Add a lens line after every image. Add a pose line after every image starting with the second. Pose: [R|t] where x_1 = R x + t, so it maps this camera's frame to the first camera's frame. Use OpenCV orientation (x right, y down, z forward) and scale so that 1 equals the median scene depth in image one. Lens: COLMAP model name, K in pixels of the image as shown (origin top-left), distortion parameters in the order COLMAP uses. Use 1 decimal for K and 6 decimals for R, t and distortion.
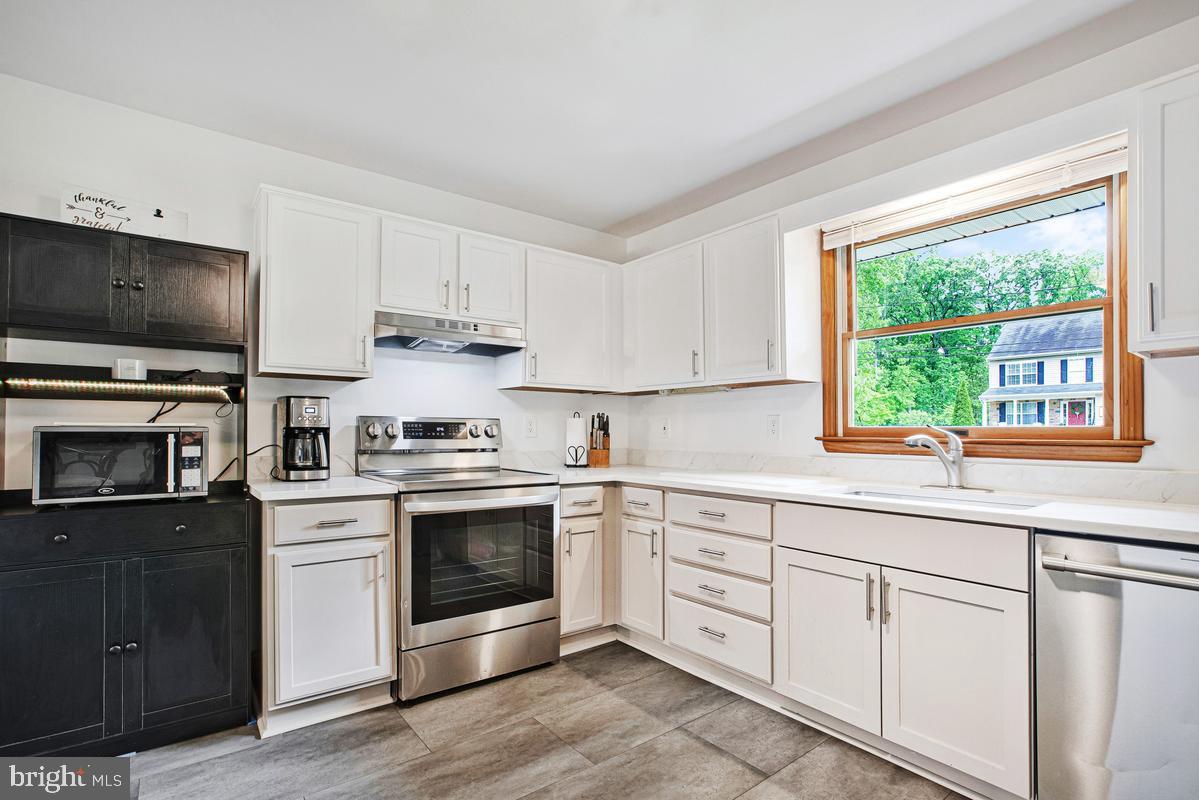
lens RADIAL K [[572.8, 0, 600.3], [0, 572.8, 418.4], [0, 0, 1]] dist [-0.050979, 0.015404]
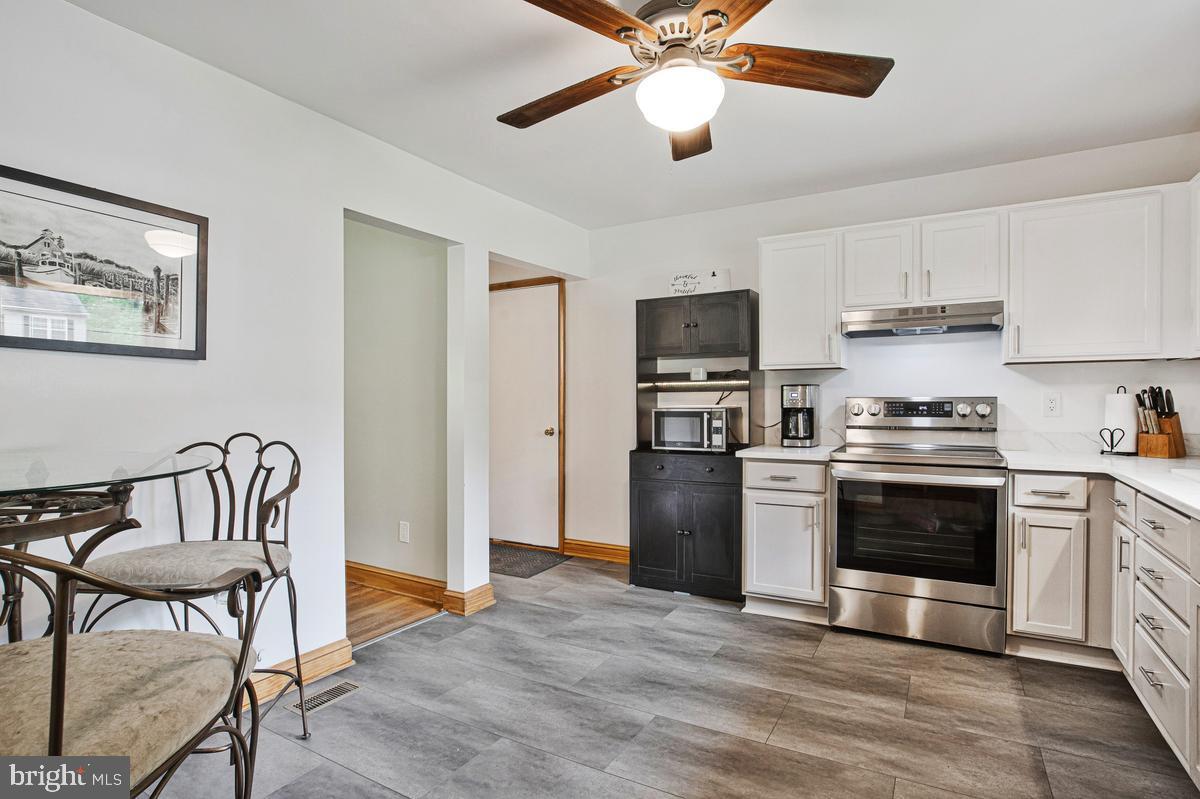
lens RADIAL K [[609.5, 0, 596.0], [0, 609.5, 393.4], [0, 0, 1]] dist [-0.017872, 0.001812]
pose [[0.384830, -0.013415, -0.922890, 0.698017], [0.030236, 0.999541, -0.001921, -0.032241], [0.922492, -0.027165, 0.385059, 0.000030]]
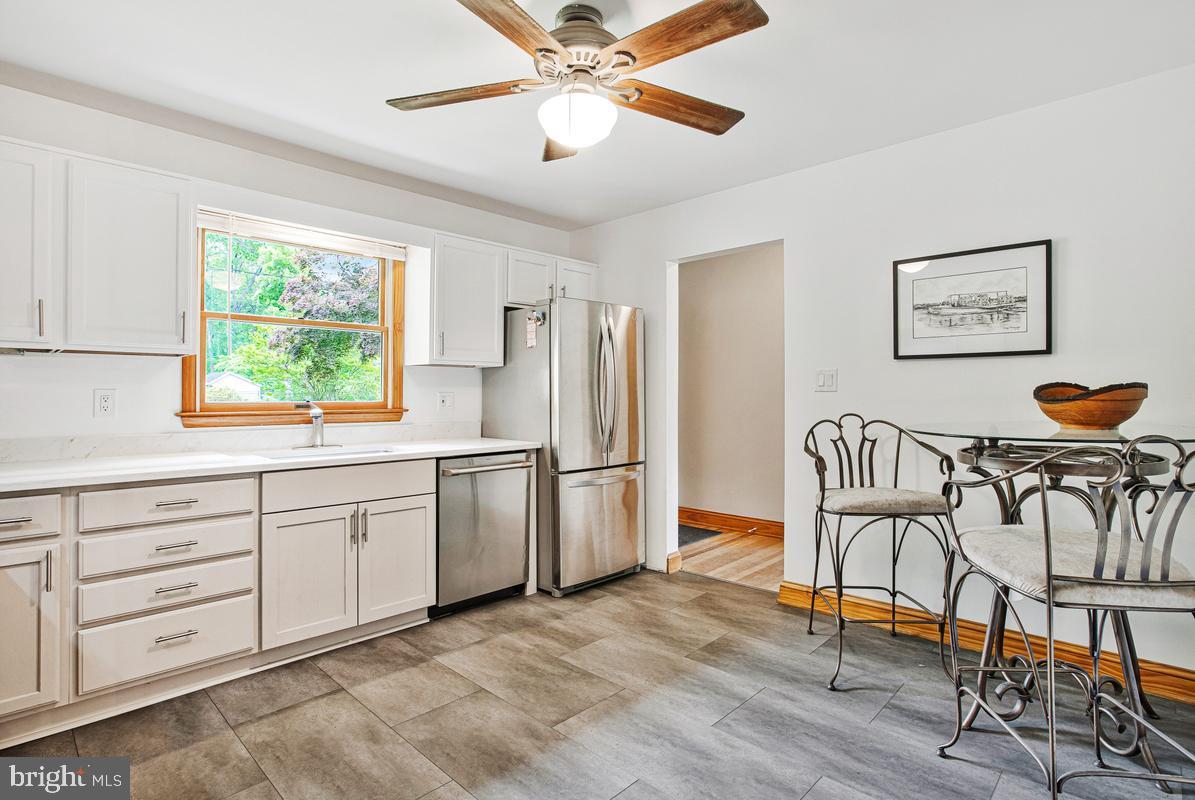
lens RADIAL K [[607.0, 0, 593.6], [0, 607.0, 393.9], [0, 0, 1]] dist [-0.017872, 0.001812]
pose [[-0.159543, -0.001283, 0.987190, -0.856199], [-0.021816, 0.999760, -0.002227, -0.014933], [-0.986950, -0.021892, -0.159533, 0.529043]]
